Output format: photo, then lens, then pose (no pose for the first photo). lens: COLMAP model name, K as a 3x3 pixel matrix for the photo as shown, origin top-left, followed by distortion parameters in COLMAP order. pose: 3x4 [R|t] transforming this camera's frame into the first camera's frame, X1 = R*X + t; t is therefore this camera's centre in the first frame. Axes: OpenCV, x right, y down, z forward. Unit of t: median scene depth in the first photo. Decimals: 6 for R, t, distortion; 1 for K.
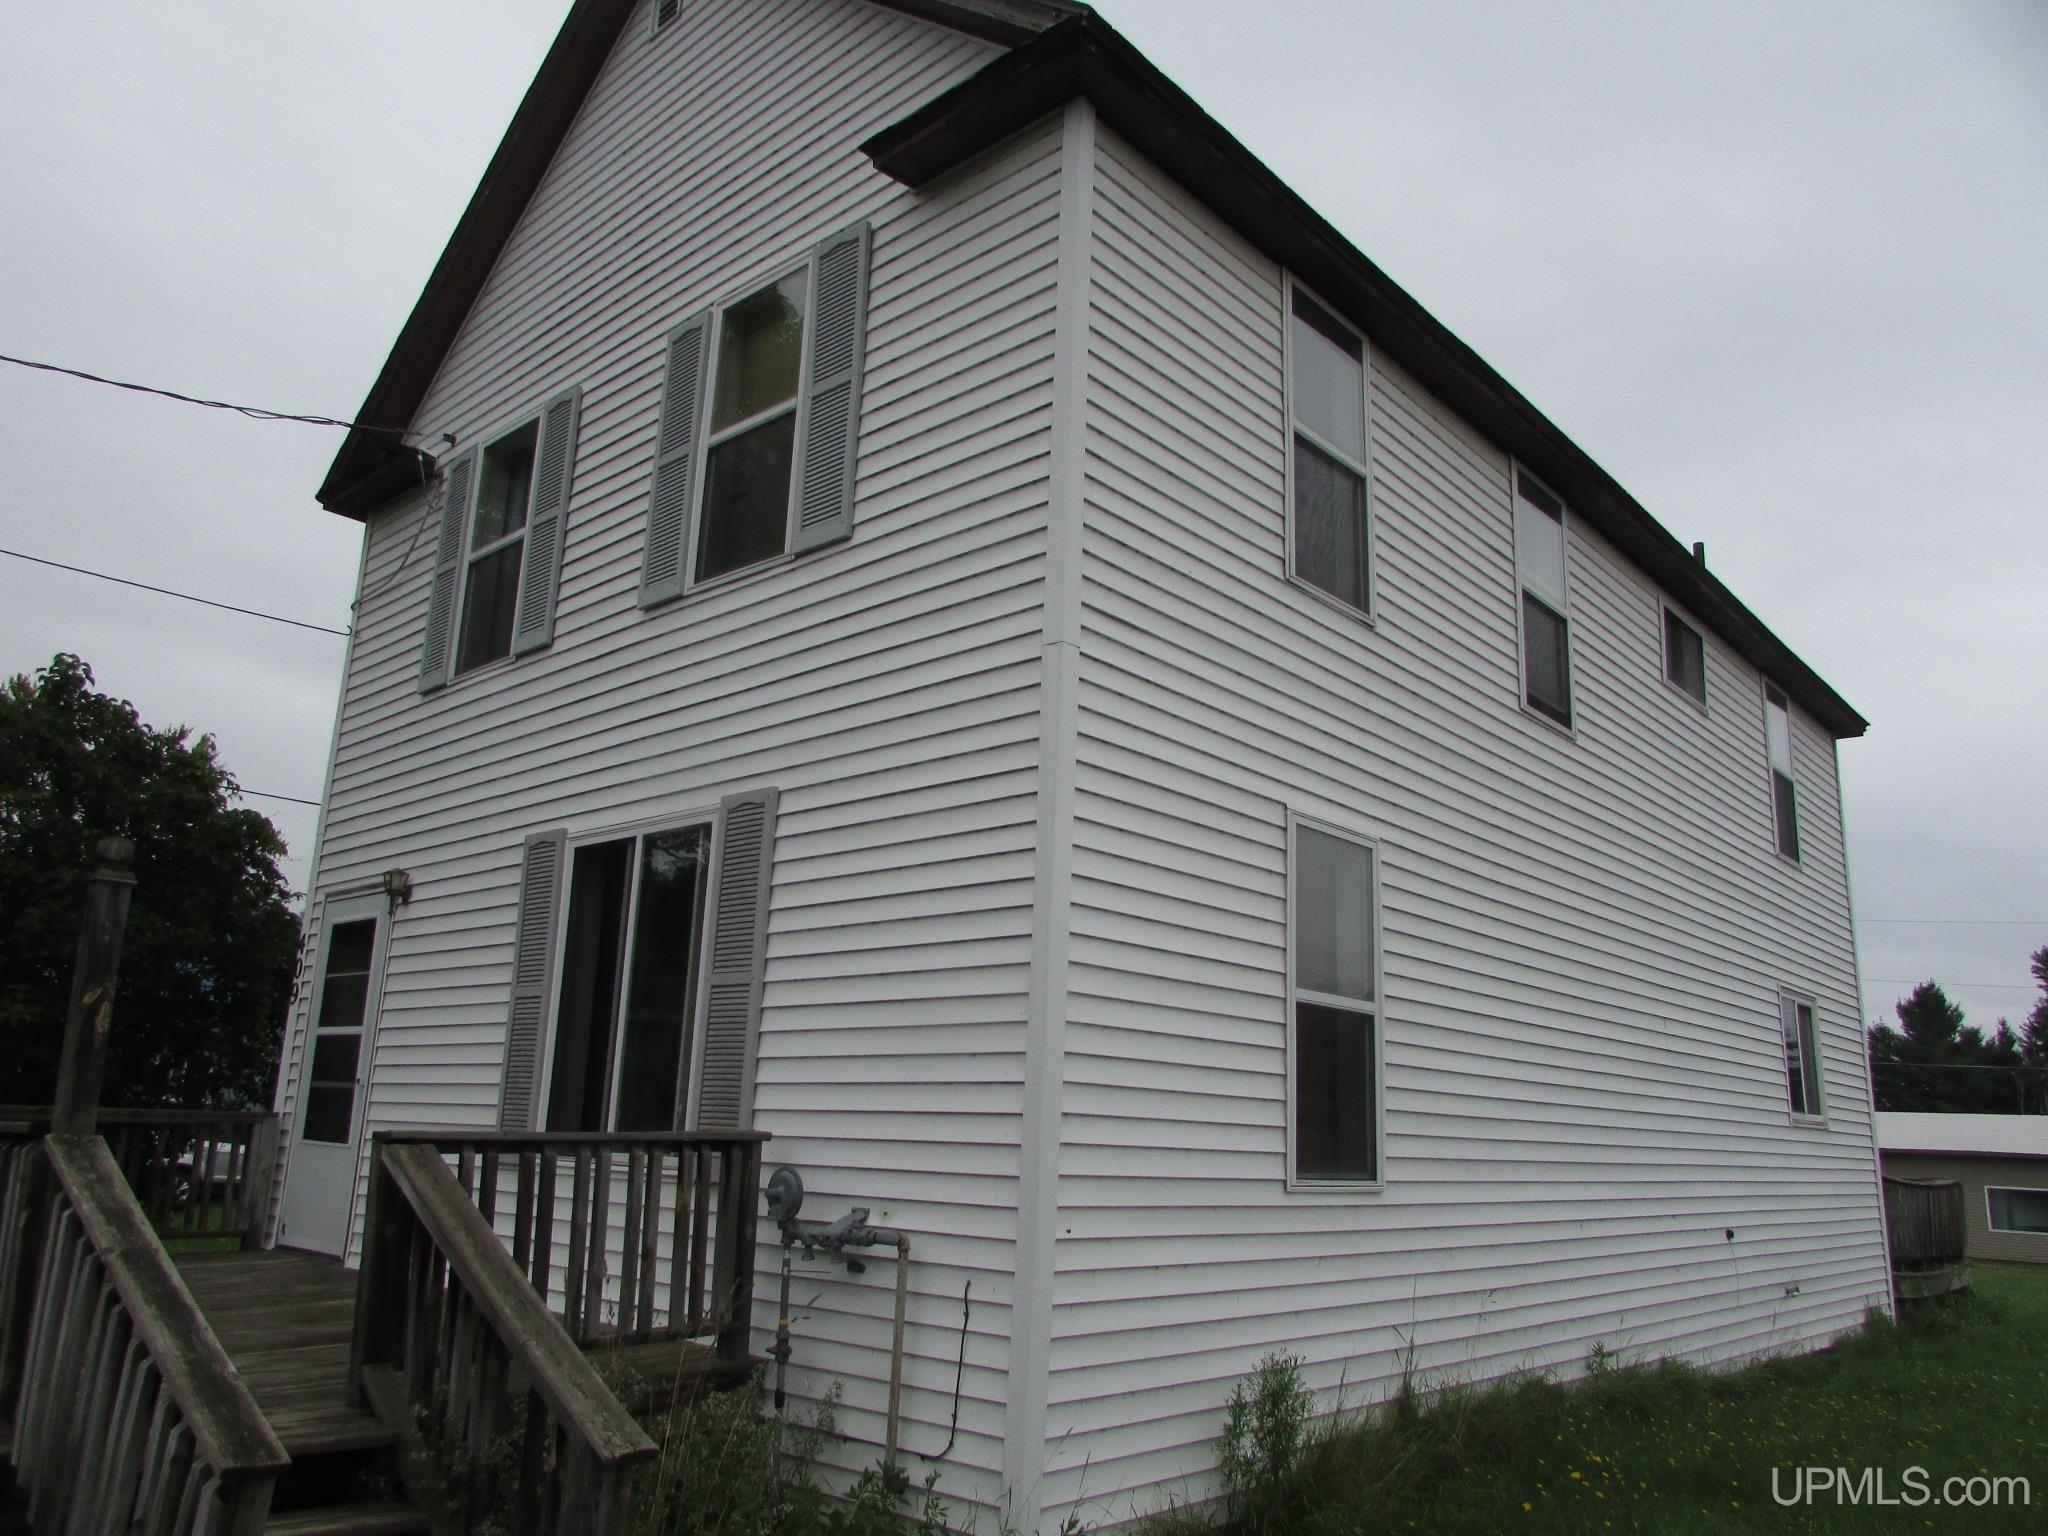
lens RADIAL K [[1472.2, 0, 1021.4], [0, 1472.2, 810.1], [0, 0, 1]] dist [-0.006656, 0.004068]
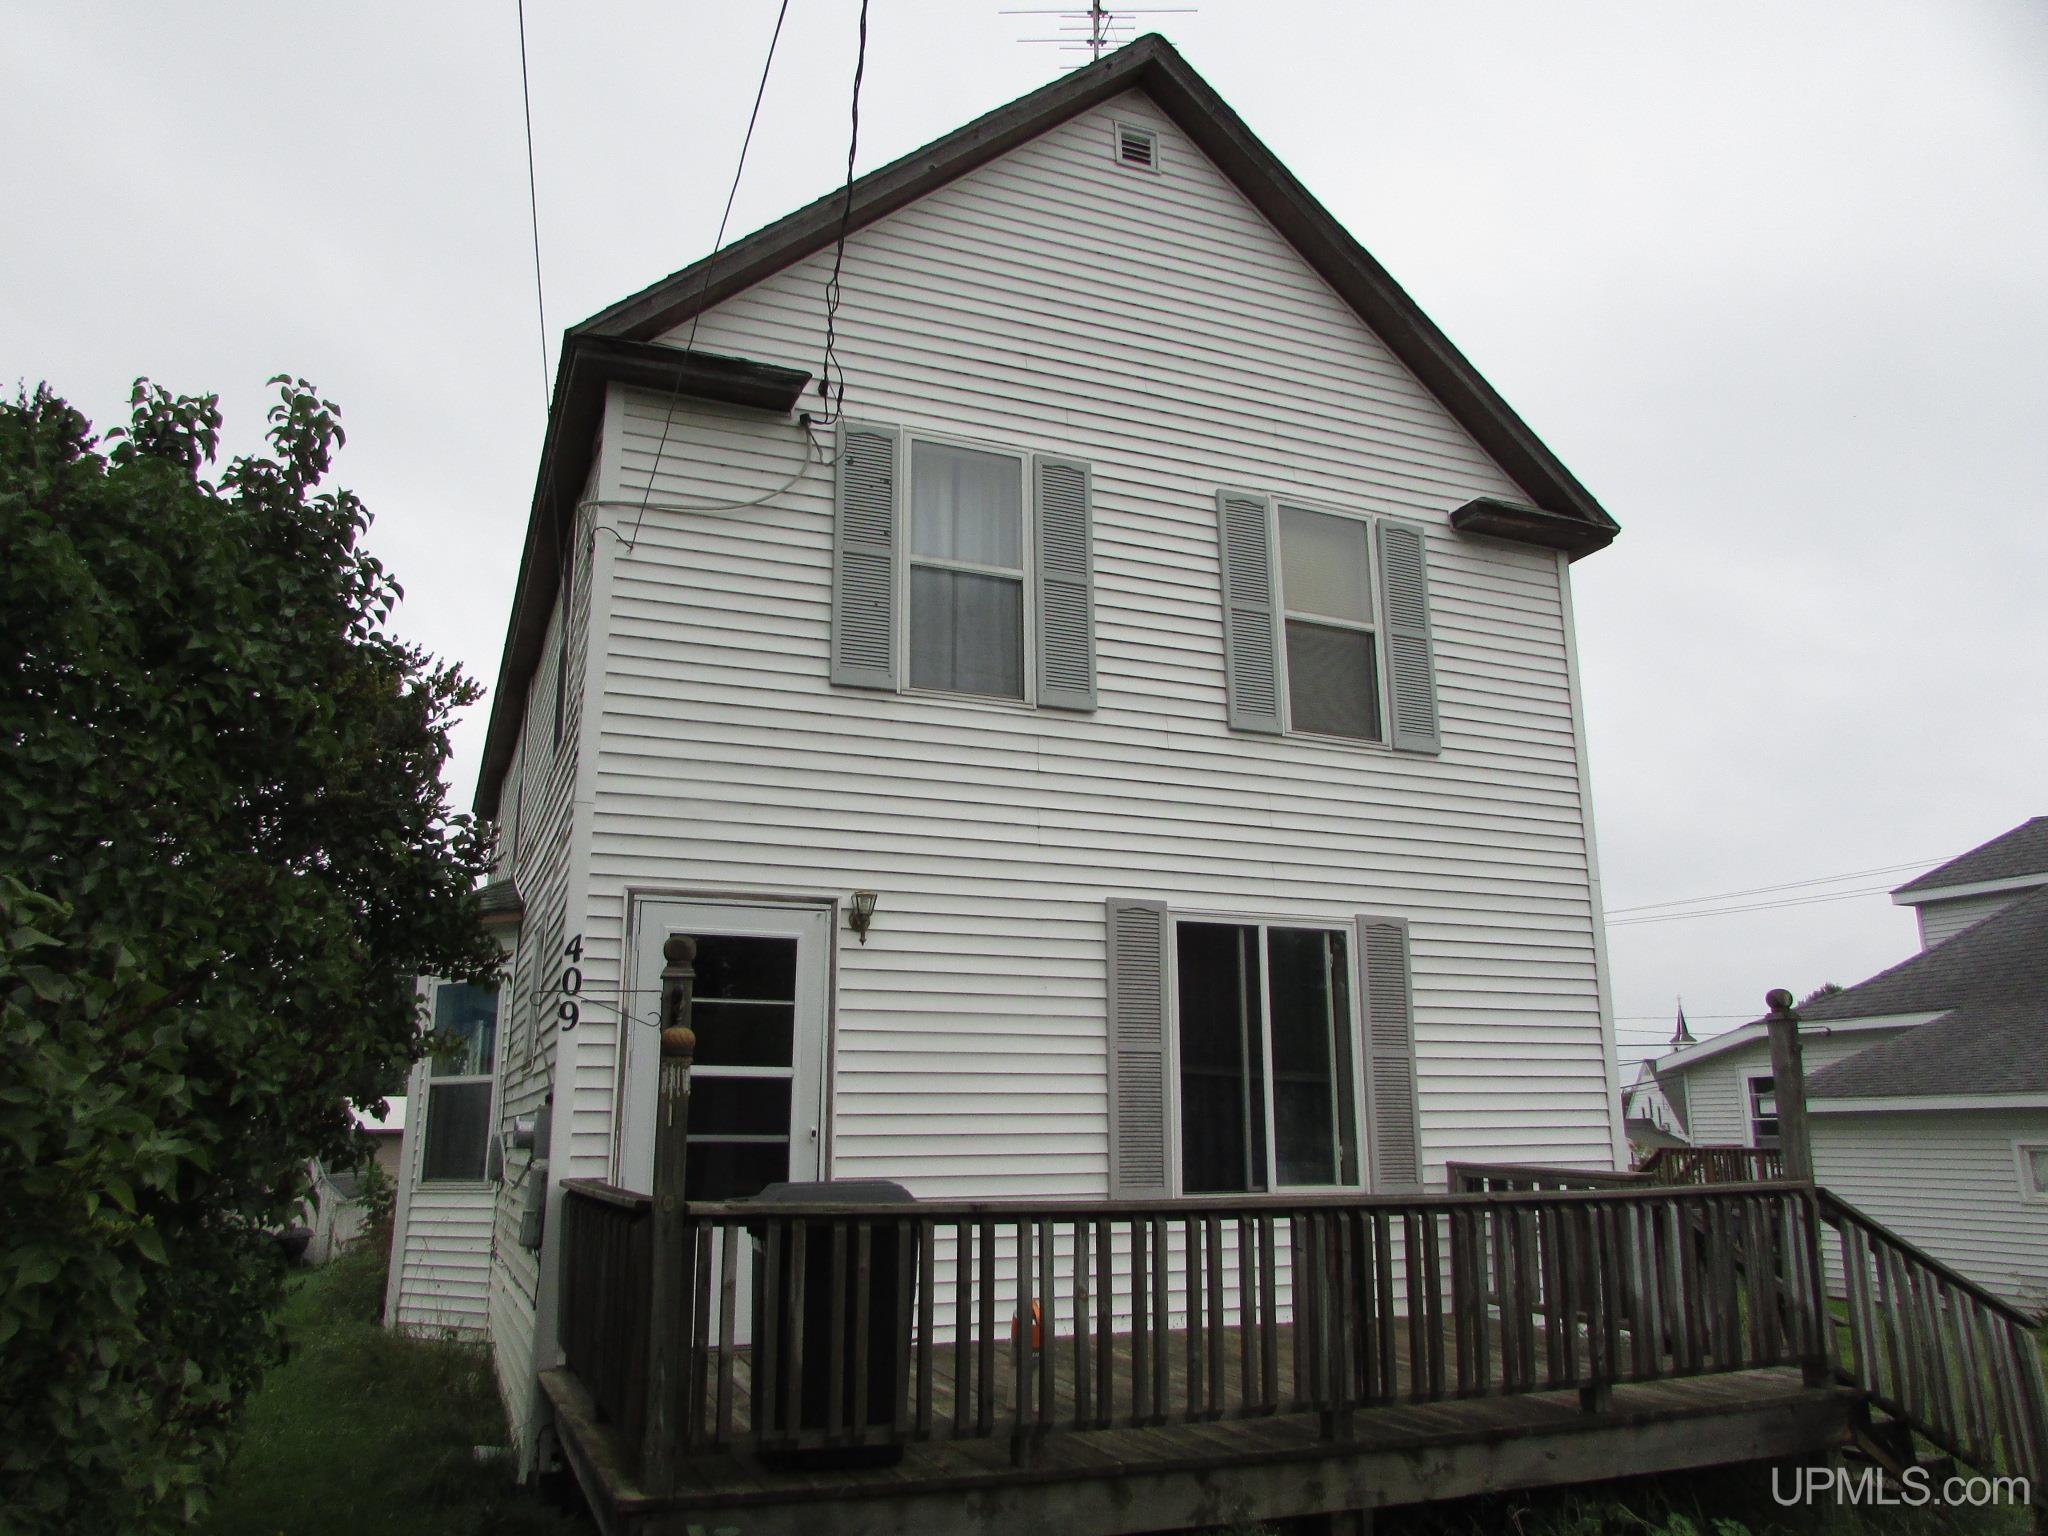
lens RADIAL K [[1472.2, 0, 1021.4], [0, 1472.2, 810.1], [0, 0, 1]] dist [-0.006656, 0.004068]
pose [[0.406429, 0.153719, 0.900658, -1.386963], [-0.176662, 0.980365, -0.087602, 0.062286], [-0.896441, -0.123508, 0.425606, 0.638531]]
